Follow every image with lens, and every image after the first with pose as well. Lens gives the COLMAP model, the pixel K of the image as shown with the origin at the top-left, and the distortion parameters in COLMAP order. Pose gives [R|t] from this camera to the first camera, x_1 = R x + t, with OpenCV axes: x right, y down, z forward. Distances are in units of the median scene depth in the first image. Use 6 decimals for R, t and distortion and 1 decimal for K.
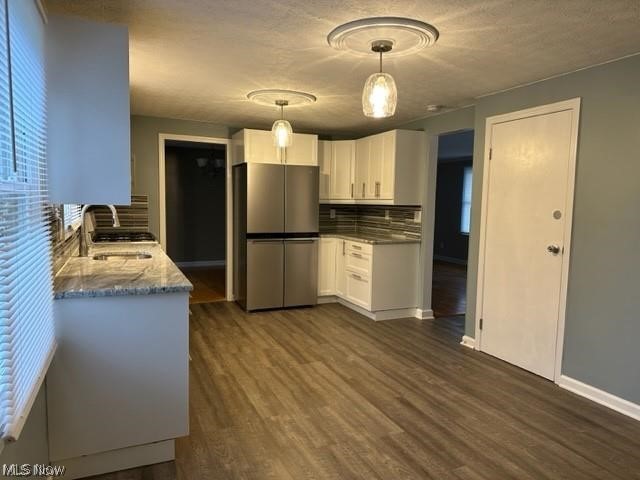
lens RADIAL K [[453.6, 0, 320.0], [0, 453.6, 240.0], [0, 0, 1]] dist [0.091195, -0.004868]
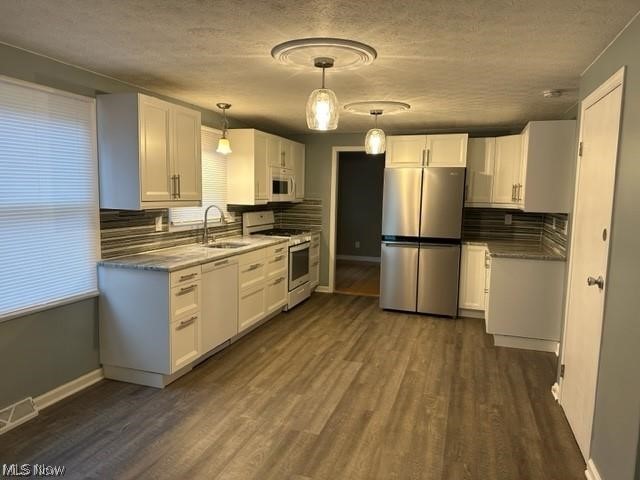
lens RADIAL K [[453.6, 0, 320.0], [0, 453.6, 240.0], [0, 0, 1]] dist [0.091195, -0.004868]
pose [[0.737656, 0.067003, -0.671844, 0.590324], [-0.062789, 0.997559, 0.030547, -0.036230], [0.672251, 0.019651, 0.740063, 0.158951]]
